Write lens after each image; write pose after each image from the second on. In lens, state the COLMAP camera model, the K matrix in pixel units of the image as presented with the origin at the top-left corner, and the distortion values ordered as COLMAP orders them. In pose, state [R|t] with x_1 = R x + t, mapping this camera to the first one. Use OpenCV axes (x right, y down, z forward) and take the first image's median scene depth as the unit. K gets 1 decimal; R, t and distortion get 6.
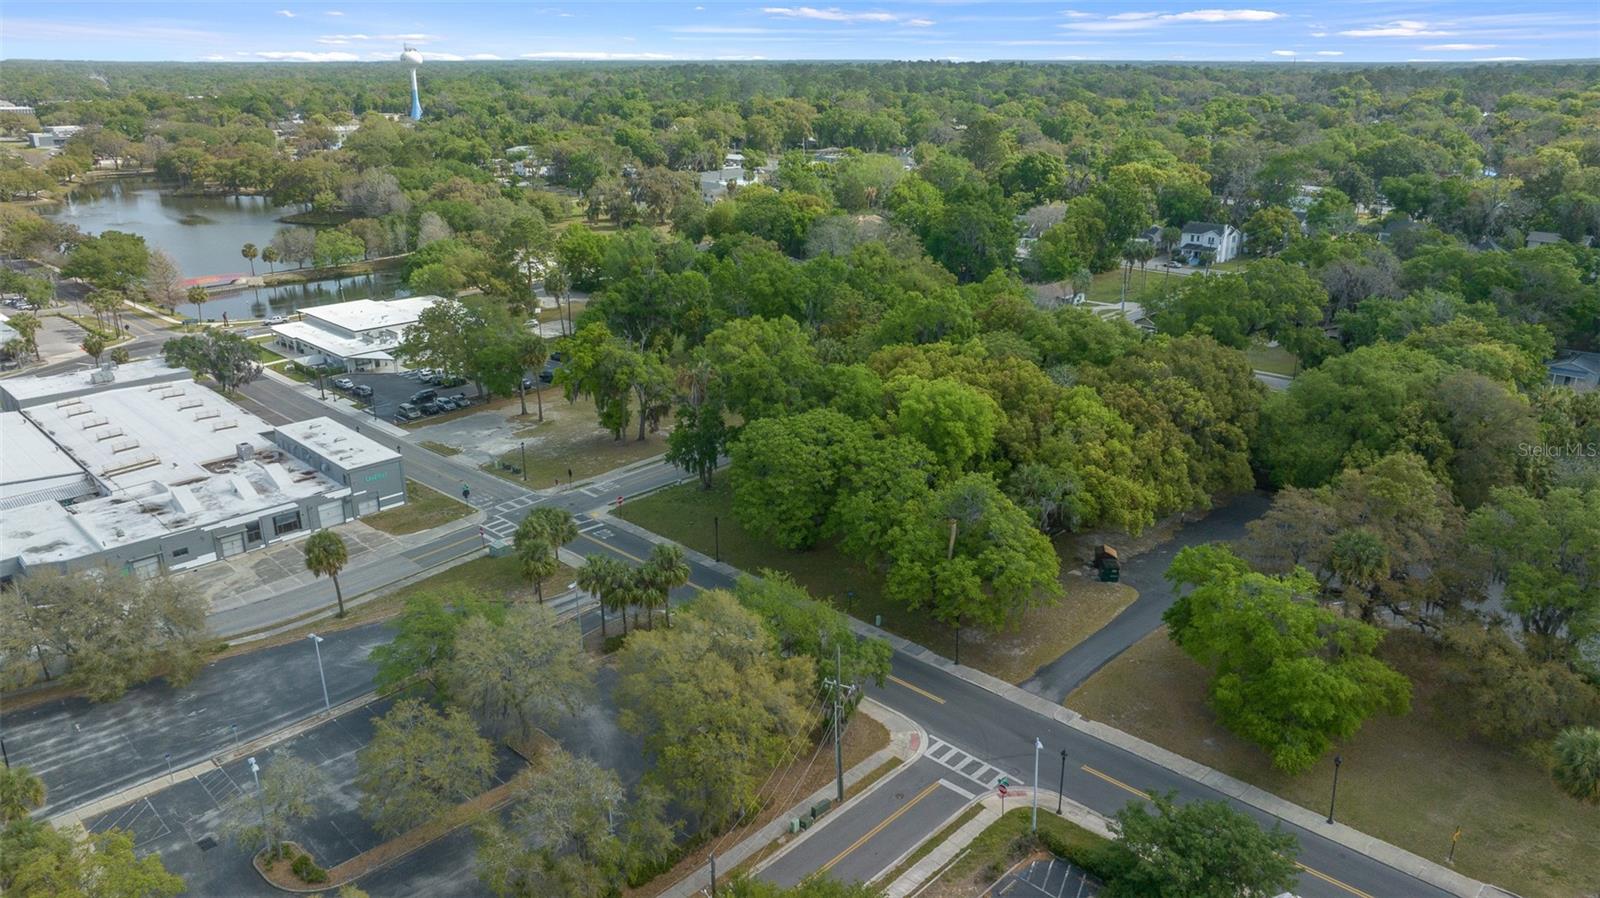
lens RADIAL K [[1124.0, 0, 799.6], [0, 1124.0, 415.2], [0, 0, 1]] dist [-0.030243, 0.023797]
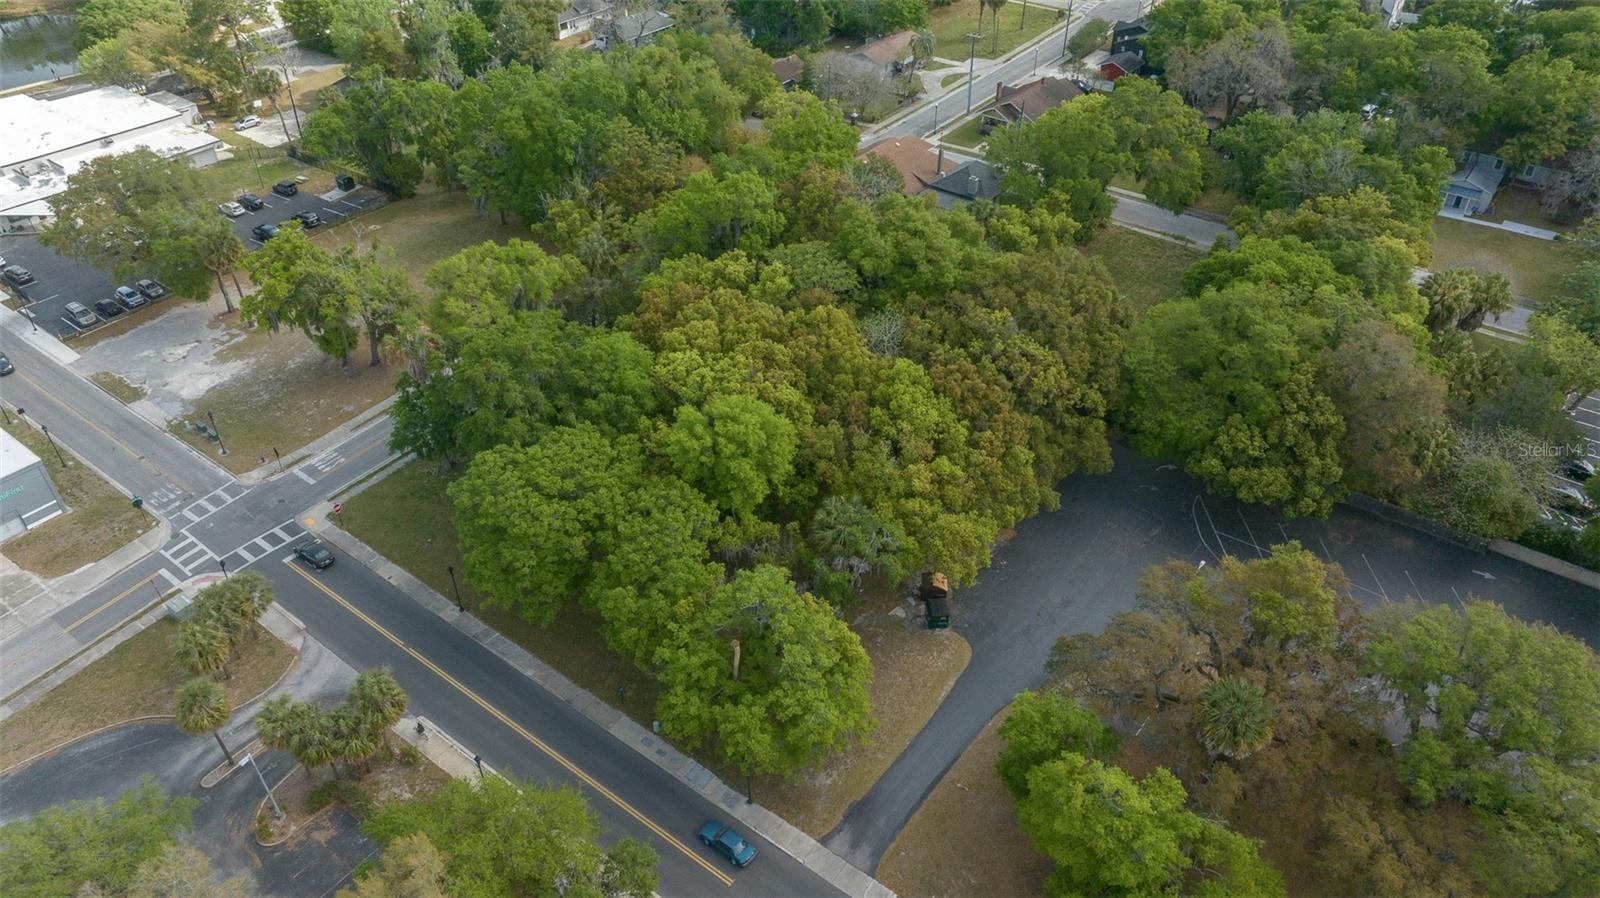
lens RADIAL K [[1124.0, 0, 799.6], [0, 1124.0, 415.2], [0, 0, 1]] dist [-0.030243, 0.023797]
pose [[0.990724, -0.082597, 0.107905, 0.088113], [0.043262, 0.944468, 0.325745, -0.242842], [-0.128819, -0.318055, 0.939280, 0.253734]]
